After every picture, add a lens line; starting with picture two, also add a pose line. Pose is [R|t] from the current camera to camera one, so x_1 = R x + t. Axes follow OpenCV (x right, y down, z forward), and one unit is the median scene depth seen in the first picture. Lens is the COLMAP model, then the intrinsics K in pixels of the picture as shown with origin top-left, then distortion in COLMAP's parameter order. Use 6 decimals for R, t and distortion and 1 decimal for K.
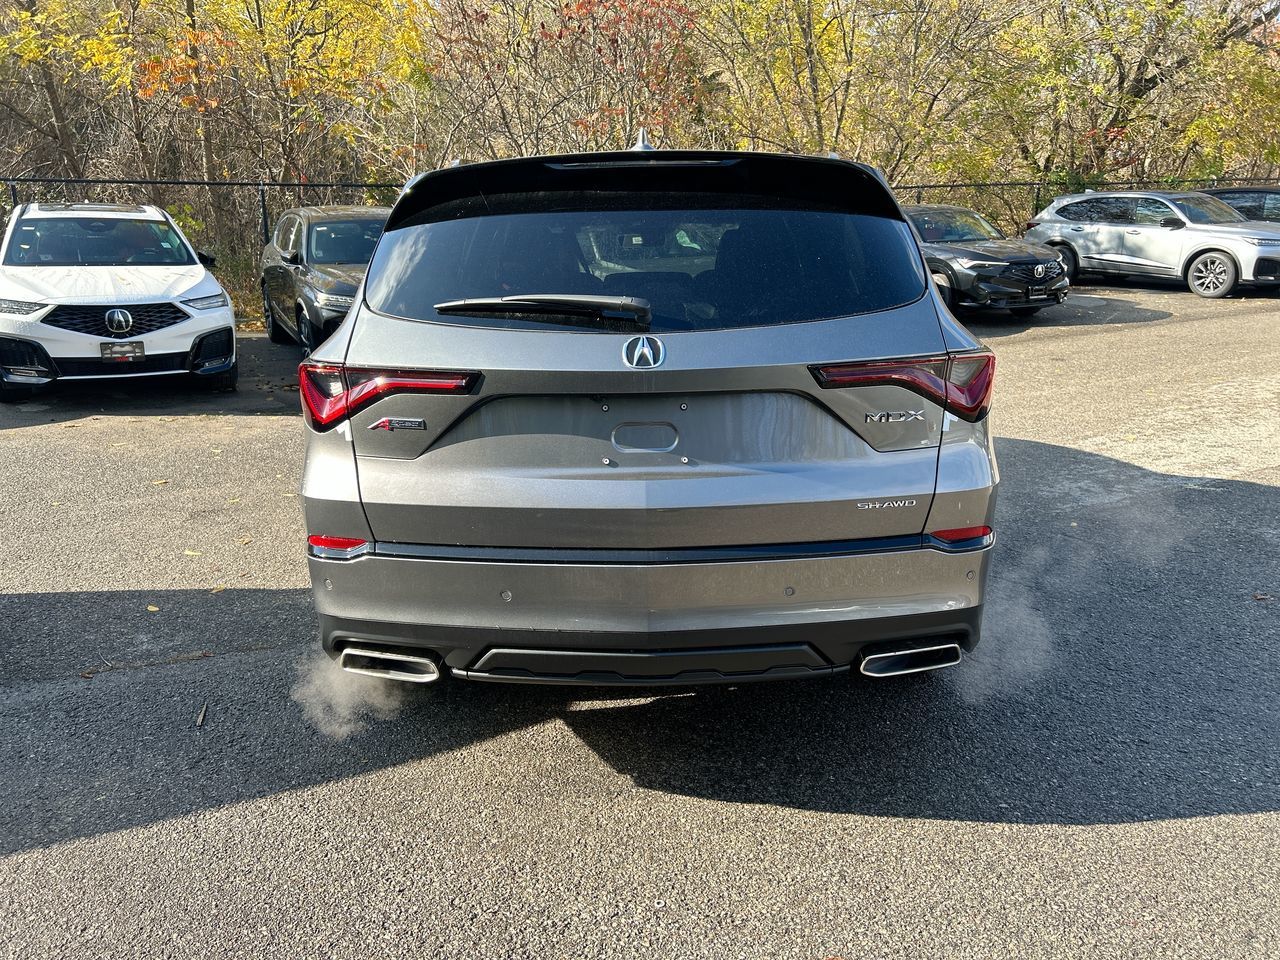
lens RADIAL K [[956.4, 0, 646.2], [0, 956.4, 478.9], [0, 0, 1]] dist [0.063346, -0.066649]
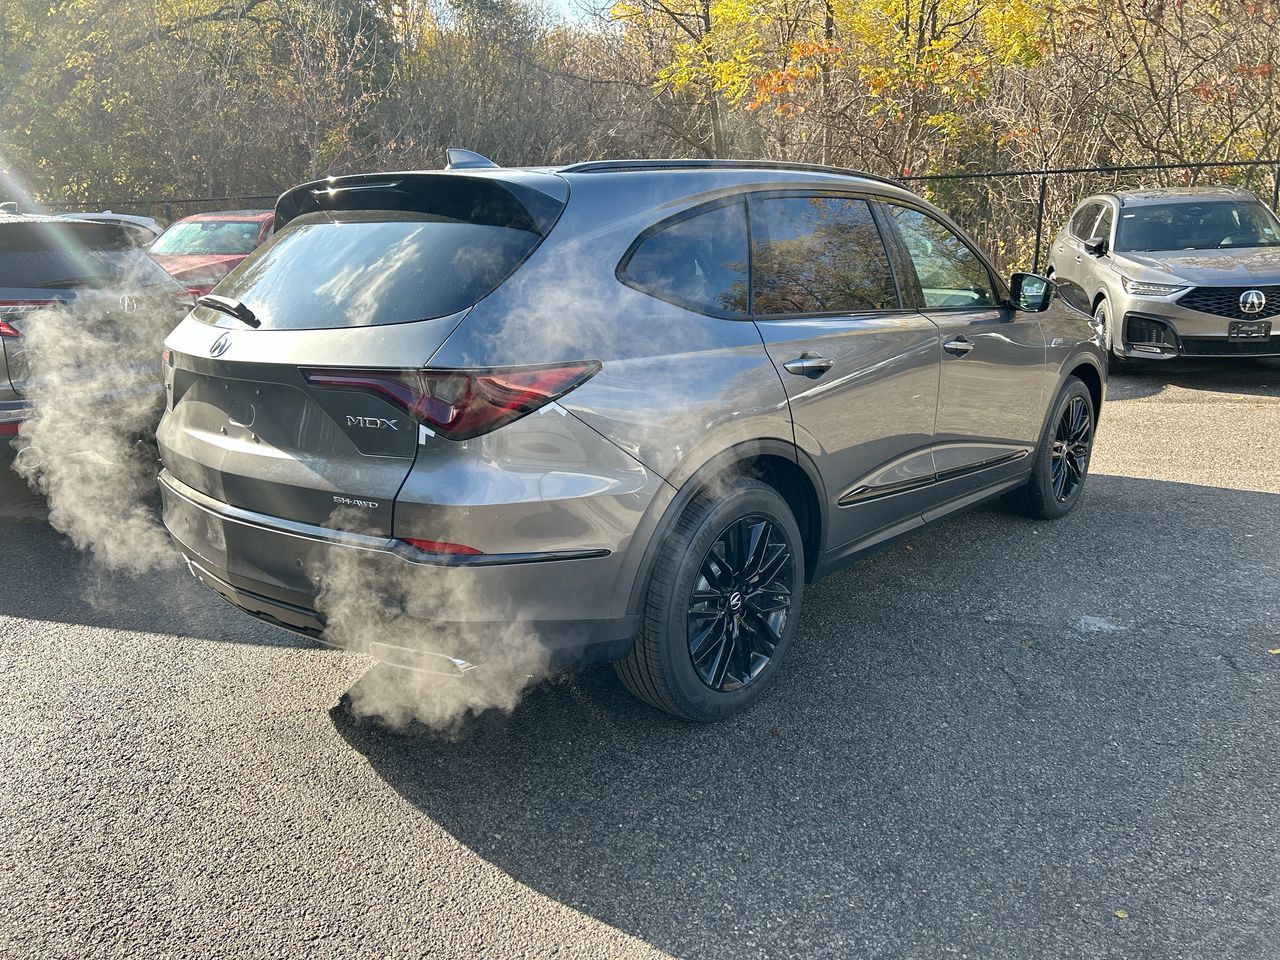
lens RADIAL K [[959.9, 0, 643.4], [0, 959.9, 492.9], [0, 0, 1]] dist [0.063894, -0.065796]
pose [[0.755696, 0.164859, -0.633833, 1.043652], [-0.149368, 0.985678, 0.078287, -0.103270], [0.637662, 0.035513, 0.769497, 0.327815]]
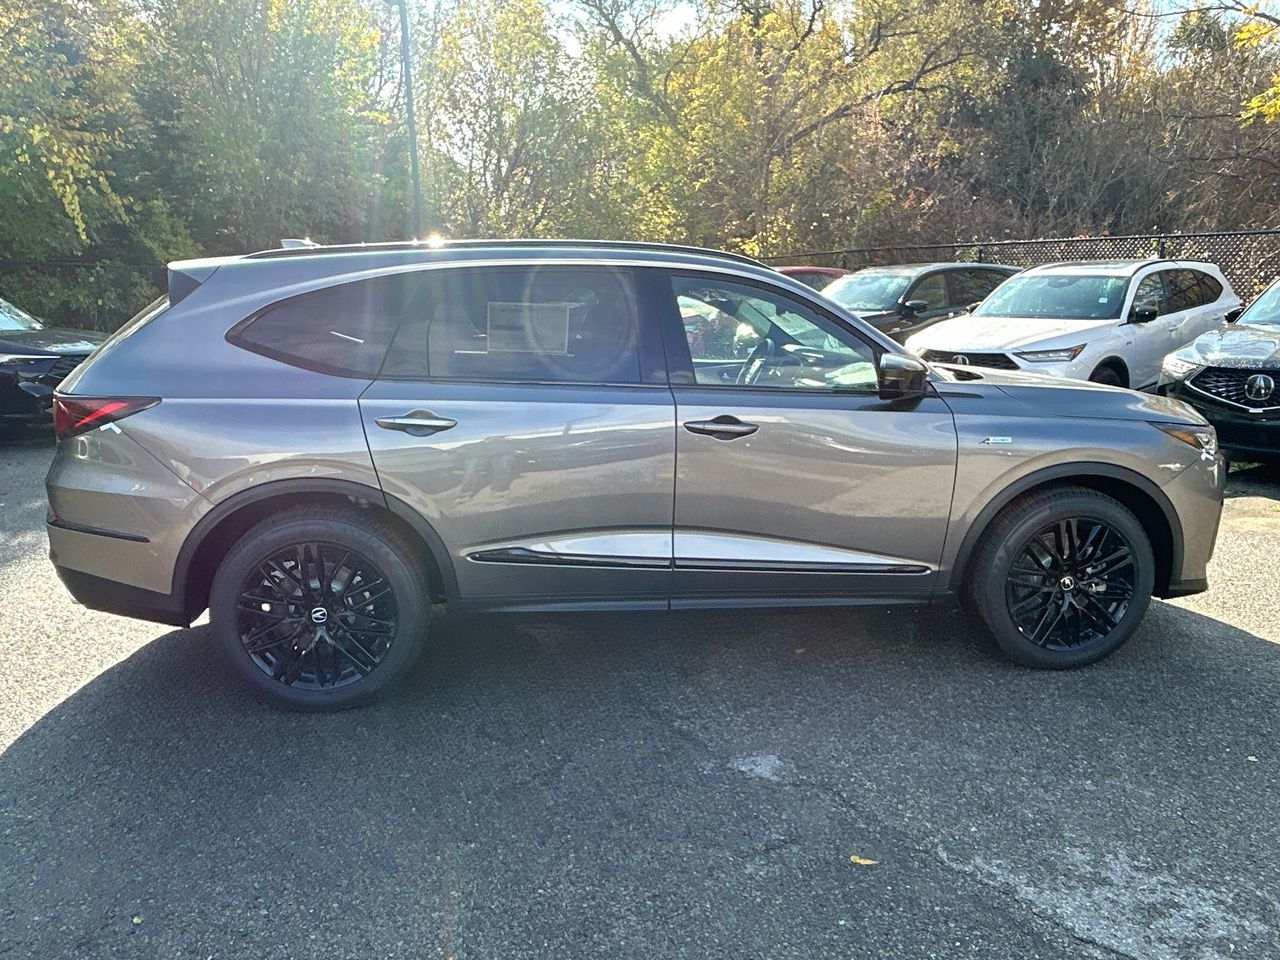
lens RADIAL K [[972.0, 0, 637.5], [0, 972.0, 461.7], [0, 0, 1]] dist [0.005735, -0.010559]
pose [[0.157293, 0.177855, -0.971404, 1.793214], [-0.235190, 0.962093, 0.138067, -0.410657], [0.959137, 0.206748, 0.193160, 1.452829]]
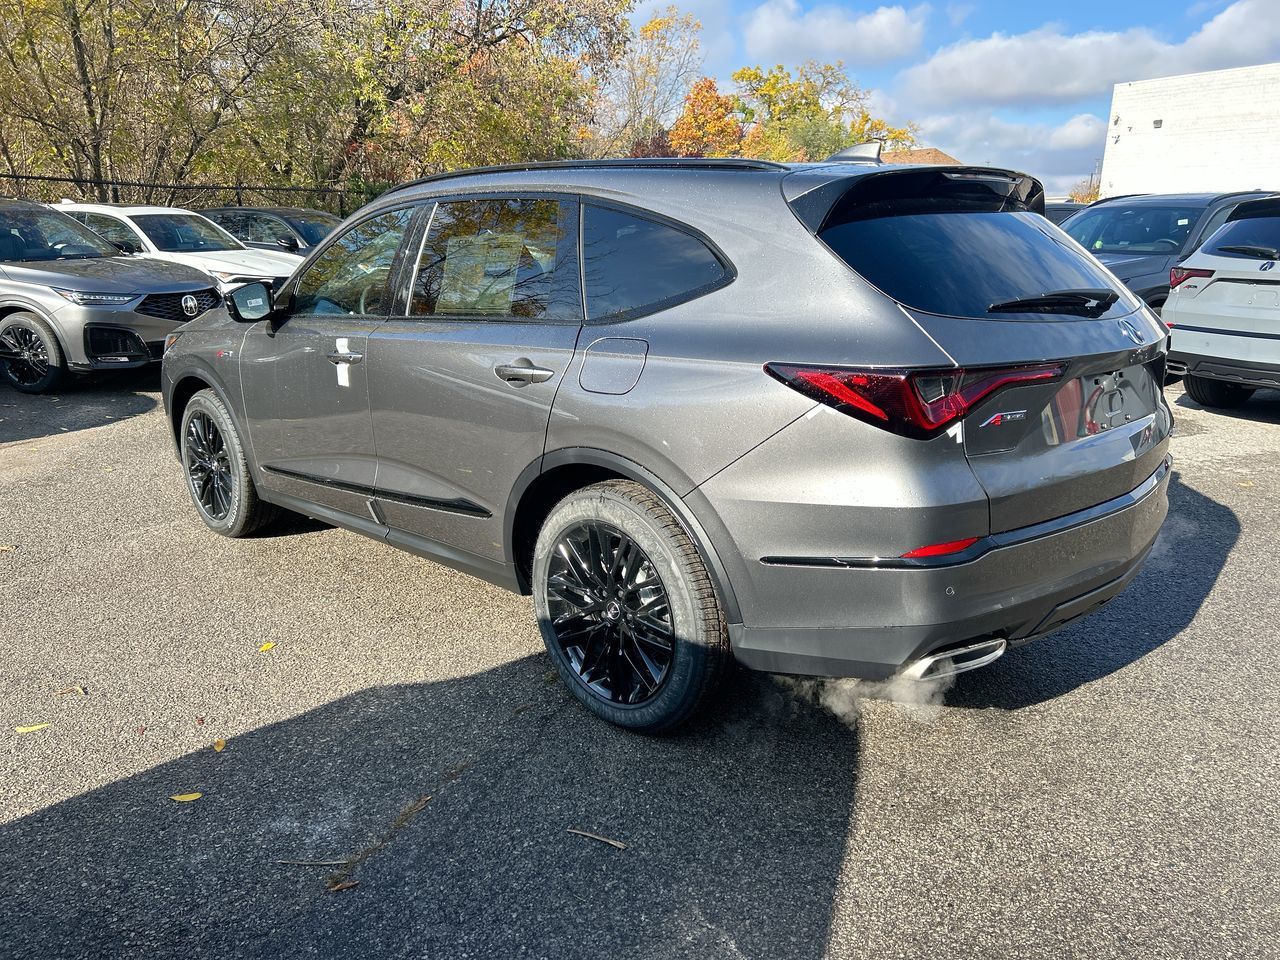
lens RADIAL K [[959.5, 0, 640.0], [0, 959.5, 475.5], [0, 0, 1]] dist [0.062073, -0.065044]
pose [[0.699142, -0.163320, 0.696080, -1.139289], [0.168967, 0.983726, 0.061099, -0.112458], [-0.694731, 0.074898, 0.715359, 0.468737]]
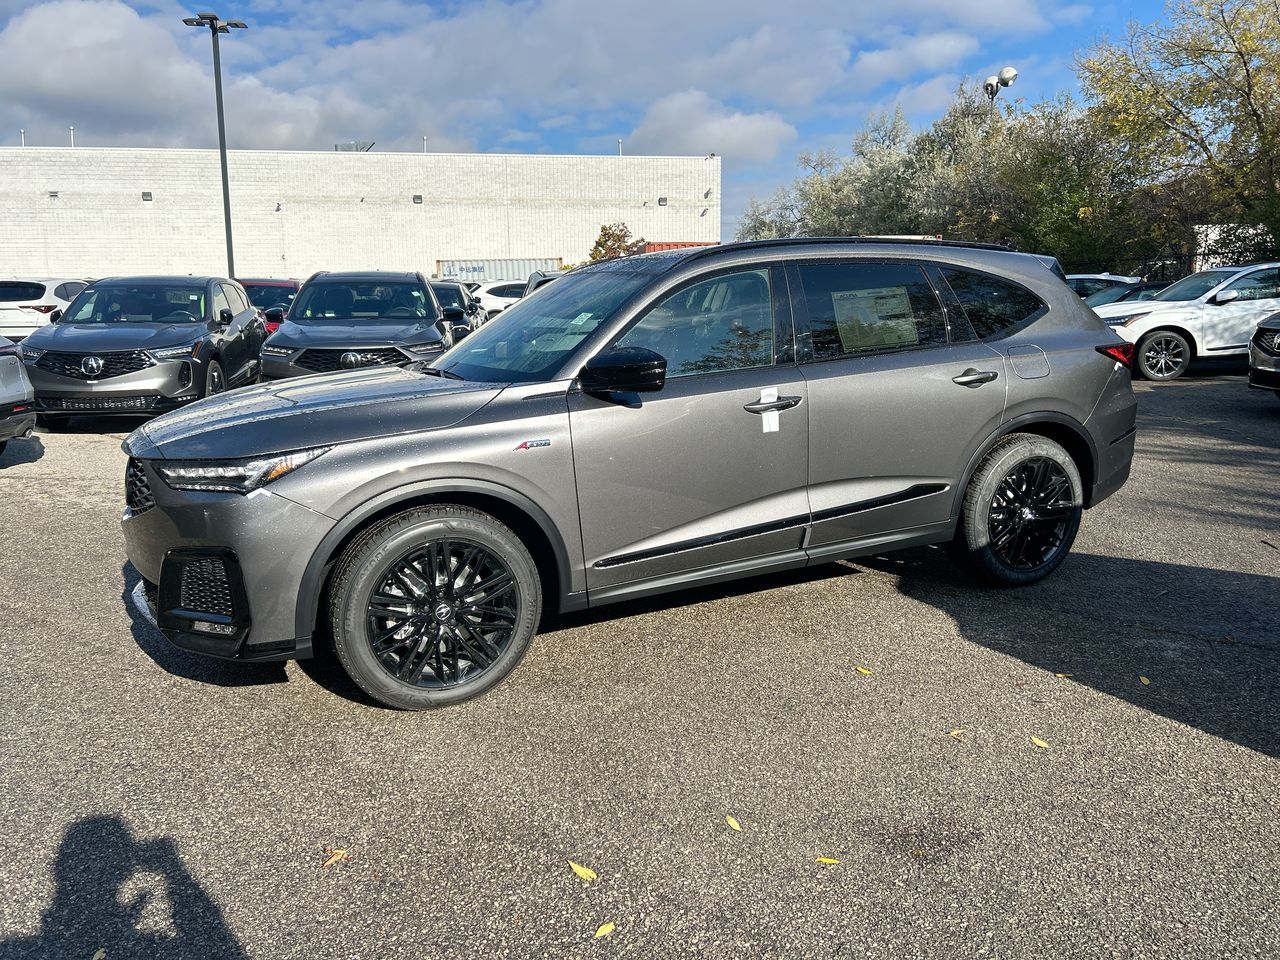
lens RADIAL K [[956.4, 0, 646.2], [0, 956.4, 478.9], [0, 0, 1]] dist [0.063346, -0.066649]
pose [[-0.439288, -0.146140, 0.886380, -1.724996], [0.245002, 0.929787, 0.274719, -0.654488], [-0.864292, 0.337846, -0.372640, 2.668092]]
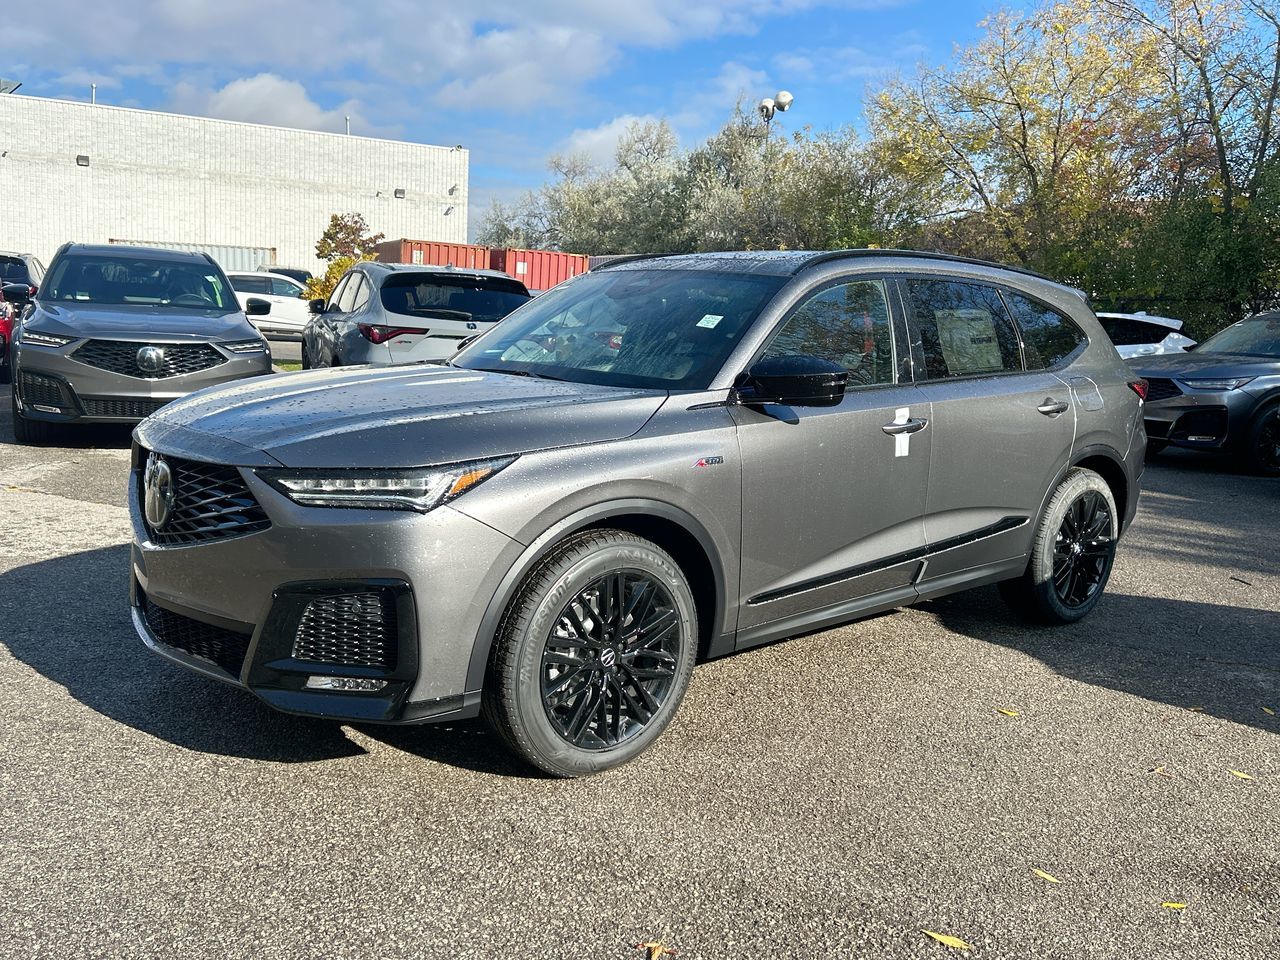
lens RADIAL K [[1086.1, 0, 659.9], [0, 1086.1, 488.9], [0, 0, 1]] dist [0.069974, -0.092083]
pose [[-0.668996, -0.132388, 0.731381, -1.371058], [0.146472, 0.941231, 0.304352, -0.753887], [-0.728691, 0.310737, -0.610288, 3.174176]]
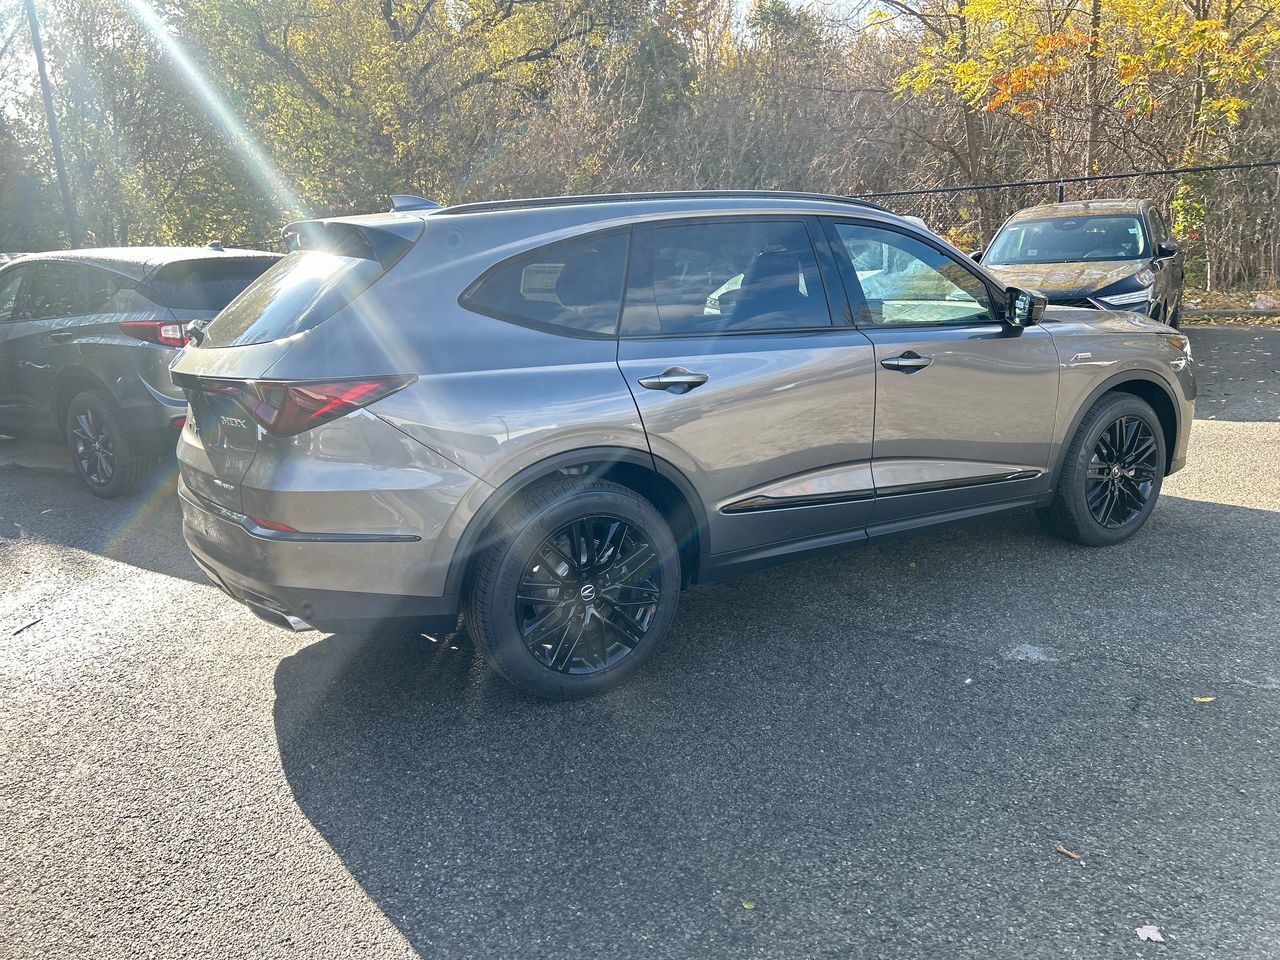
lens RADIAL K [[956.4, 0, 646.2], [0, 956.4, 478.9], [0, 0, 1]] dist [0.063346, -0.066649]
pose [[0.526997, 0.180374, -0.830505, 1.499382], [-0.167812, 0.980063, 0.106370, -0.200844], [0.833134, 0.083312, 0.546760, 0.662380]]
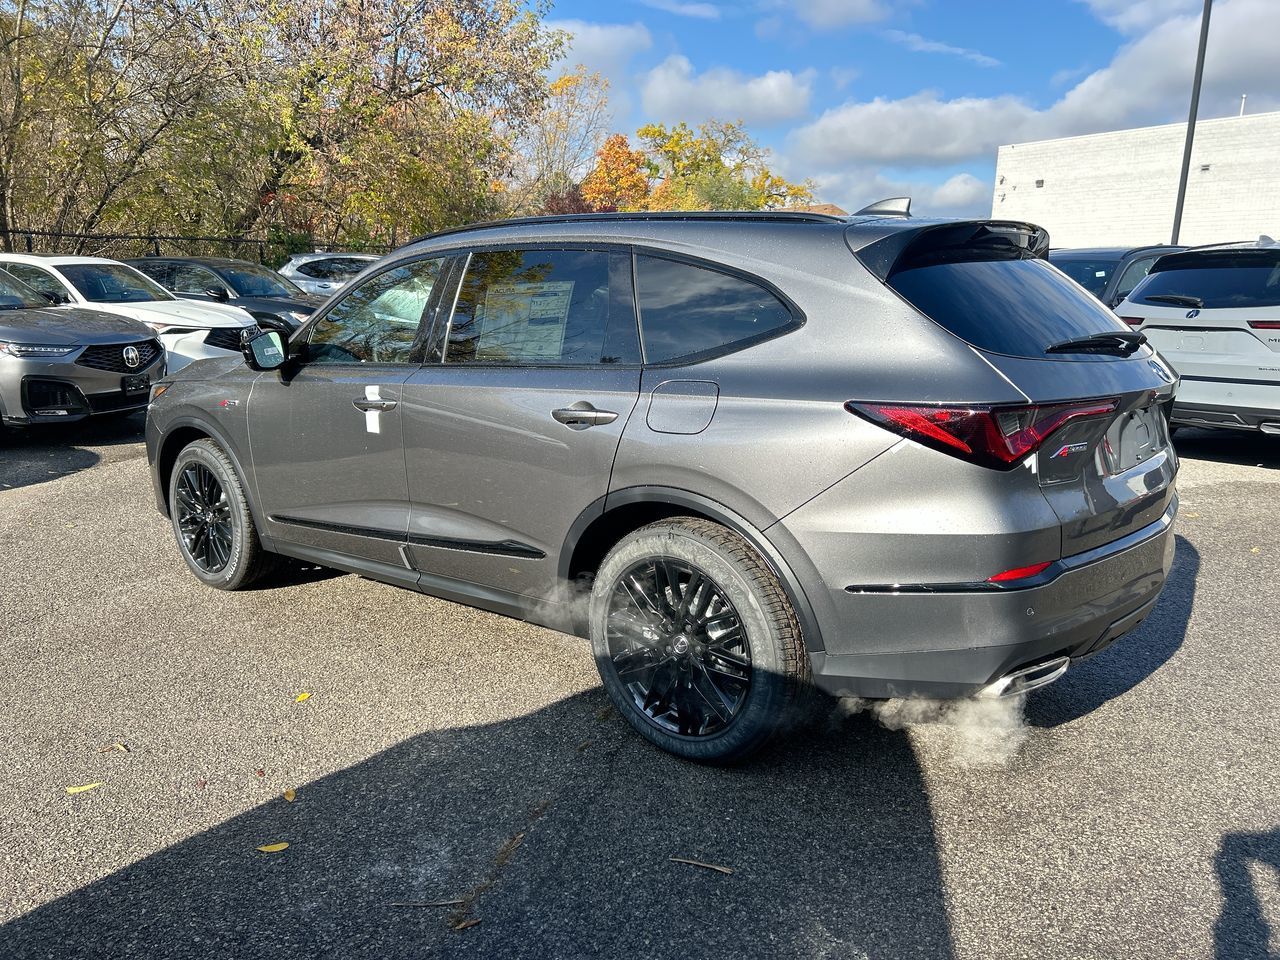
lens RADIAL K [[959.9, 0, 636.6], [0, 959.9, 484.1], [0, 0, 1]] dist [0.061857, -0.063189]
pose [[0.629551, -0.146164, 0.763087, -1.296661], [0.184454, 0.982183, 0.035954, -0.135144], [-0.754746, 0.118119, 0.645295, 0.581170]]
